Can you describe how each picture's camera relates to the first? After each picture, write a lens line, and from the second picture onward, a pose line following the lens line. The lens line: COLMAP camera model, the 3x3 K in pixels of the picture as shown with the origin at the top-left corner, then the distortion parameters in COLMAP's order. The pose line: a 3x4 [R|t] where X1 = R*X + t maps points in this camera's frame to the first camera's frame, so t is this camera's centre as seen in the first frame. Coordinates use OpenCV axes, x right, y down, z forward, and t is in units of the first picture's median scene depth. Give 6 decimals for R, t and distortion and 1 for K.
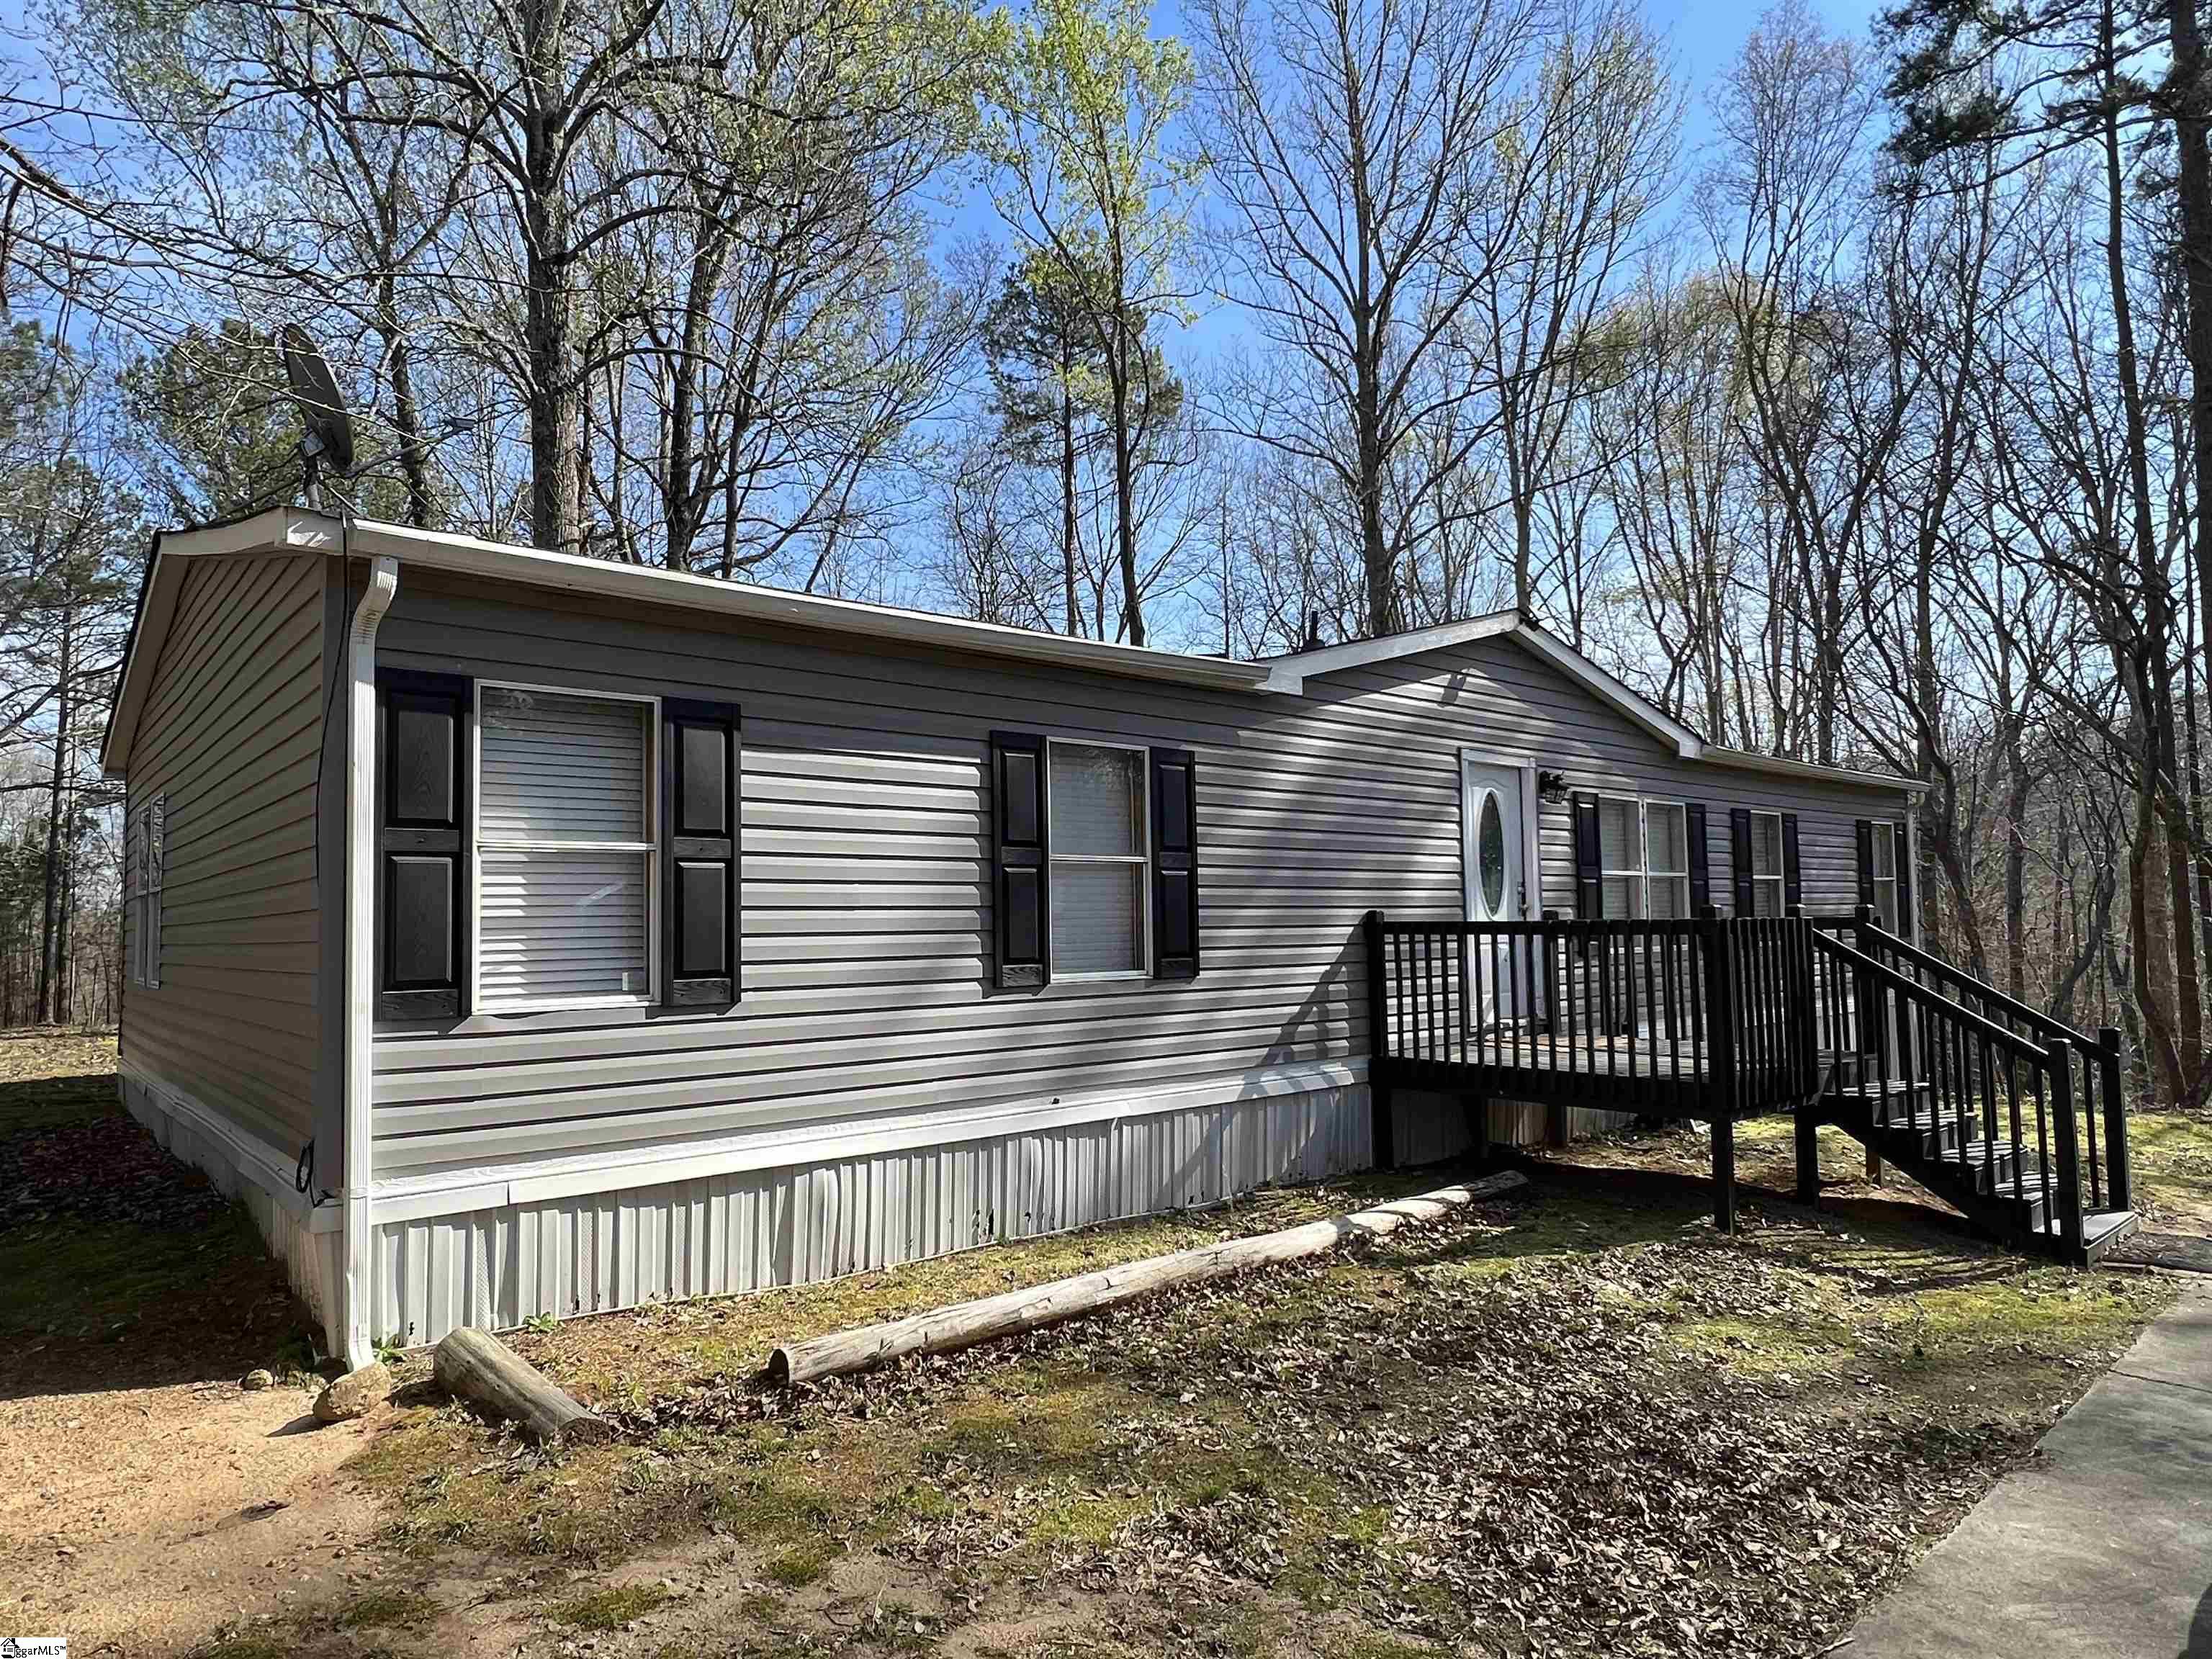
lens RADIAL K [[1313.8, 0, 1081.5], [0, 1313.8, 841.8], [0, 0, 1]] dist [0.002558, 0.000301]
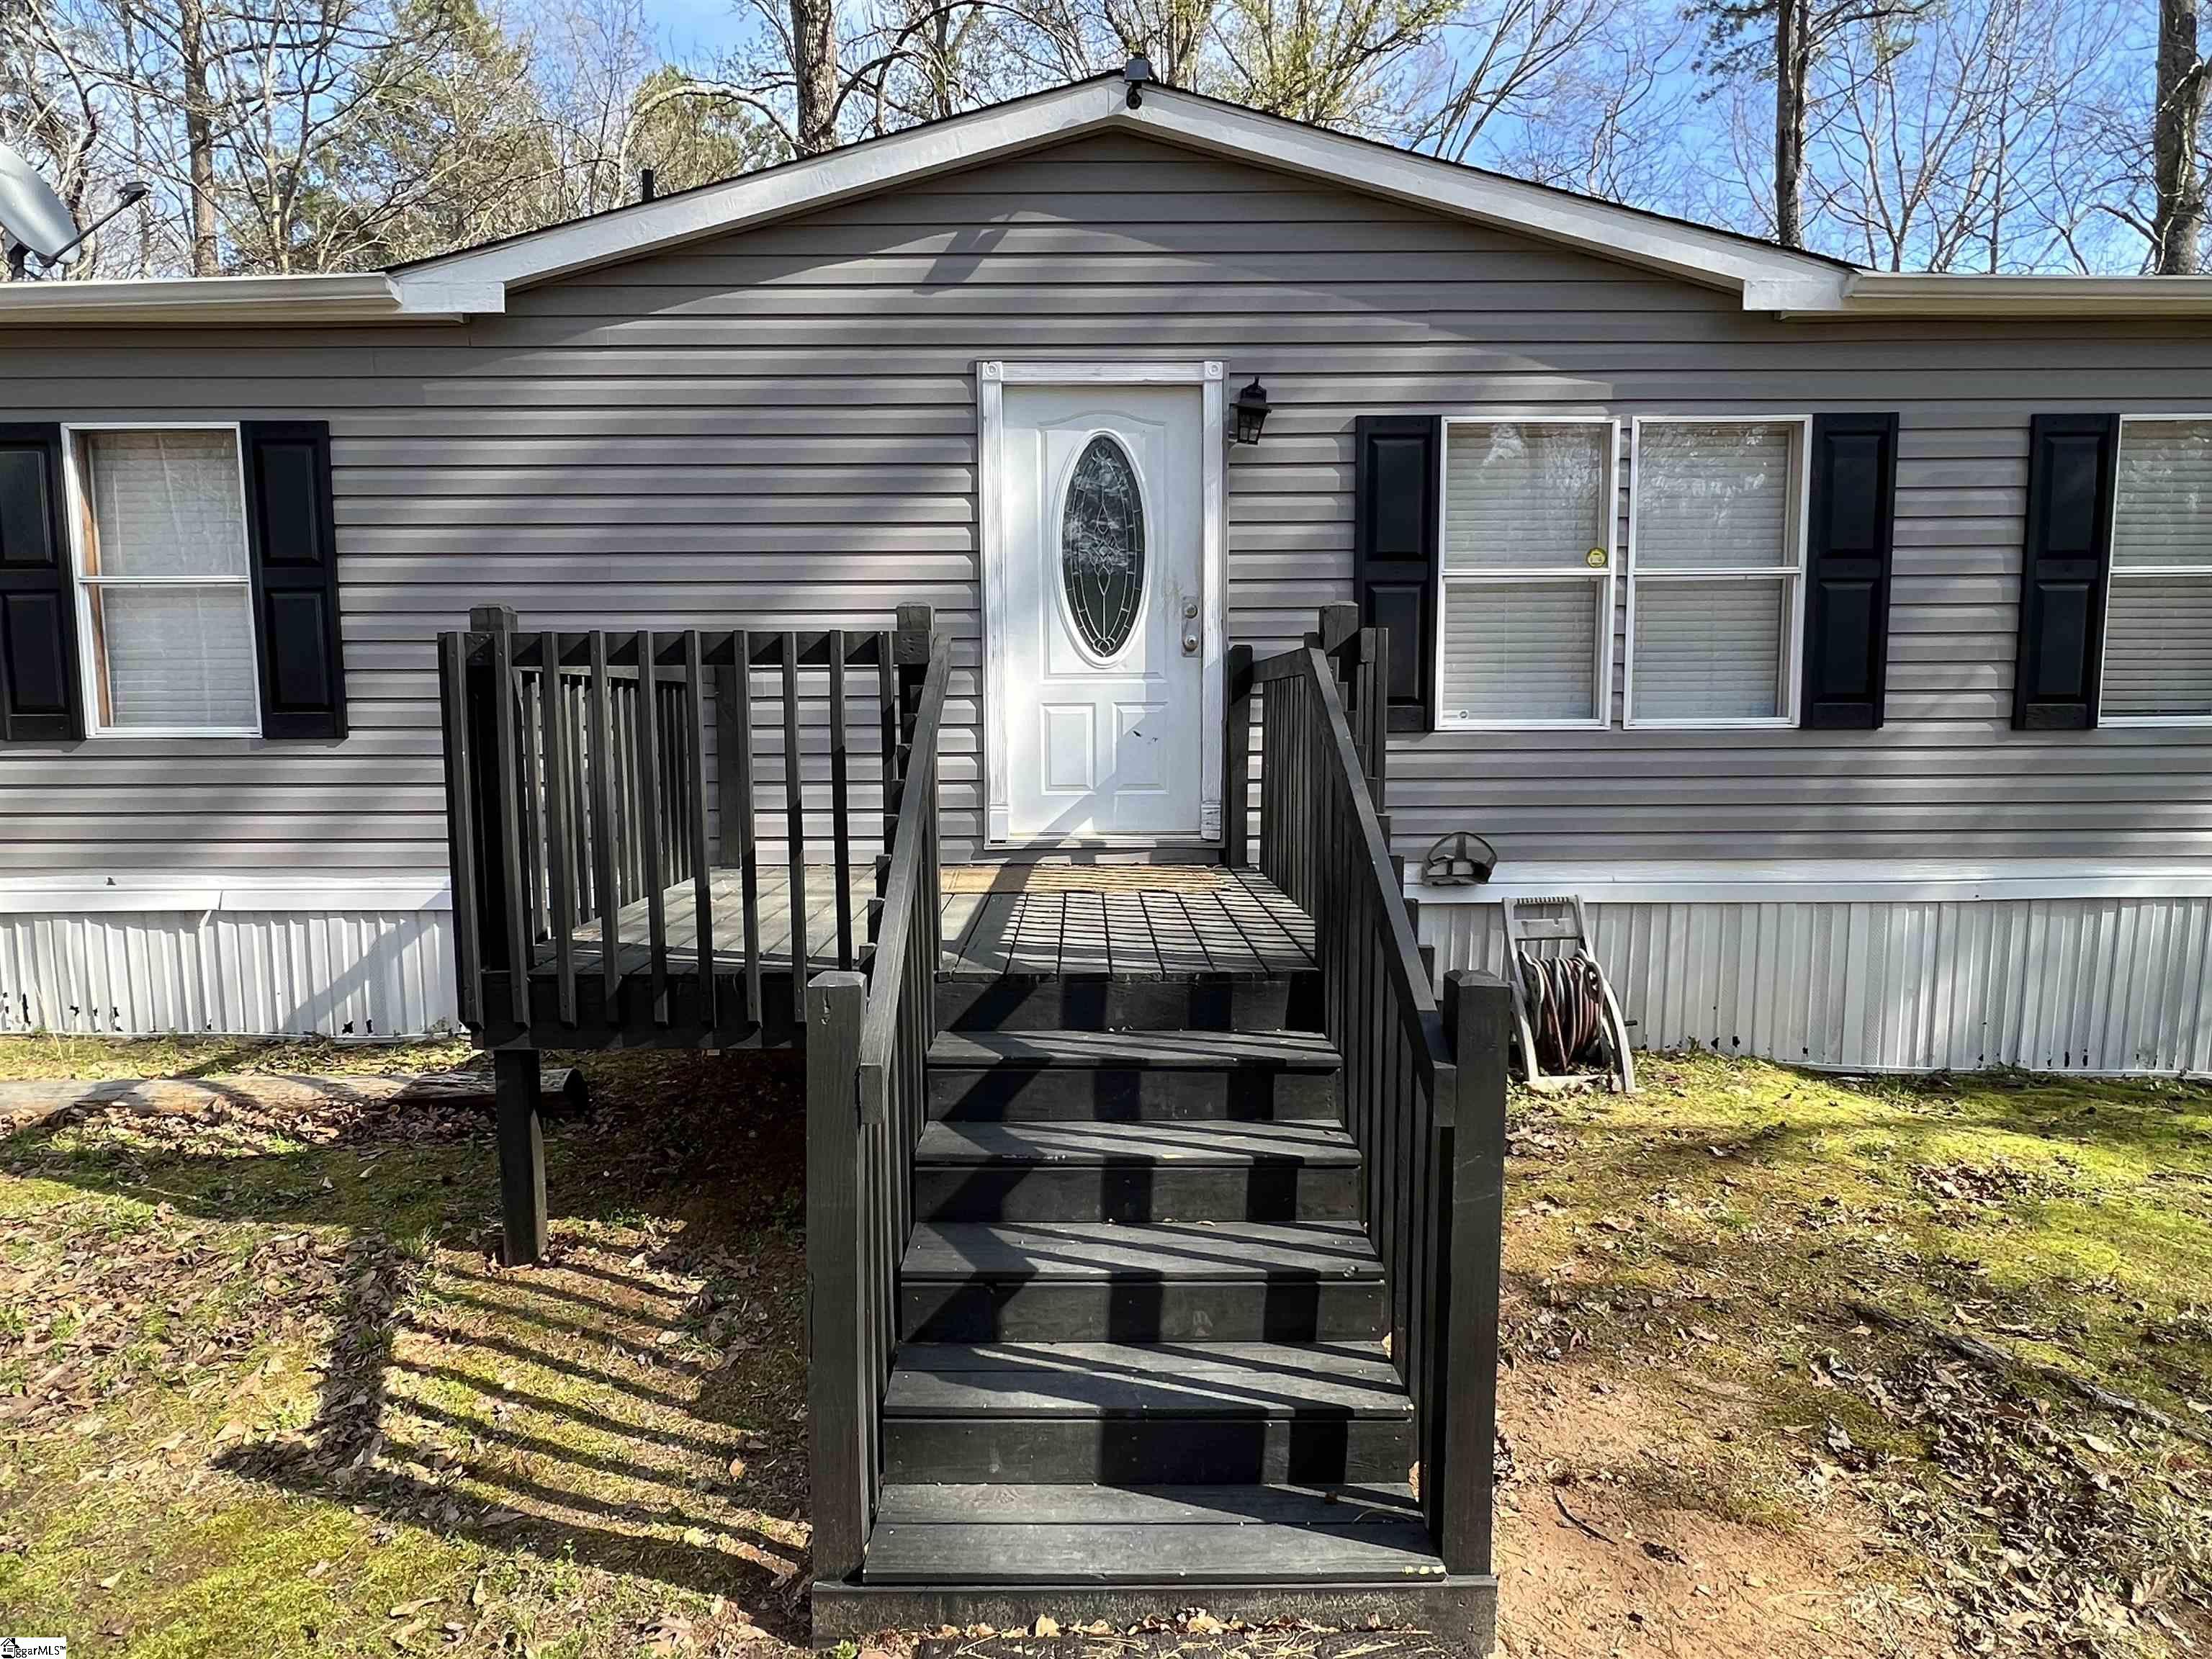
lens RADIAL K [[1256.1, 0, 1105.8], [0, 1256.1, 789.5], [0, 0, 1]] dist [-0.003013, -0.000693]
pose [[0.764621, 0.078961, -0.639624, 0.726710], [0.032840, 0.986403, 0.161027, 0.027438], [0.643642, -0.144130, 0.751632, 0.627860]]
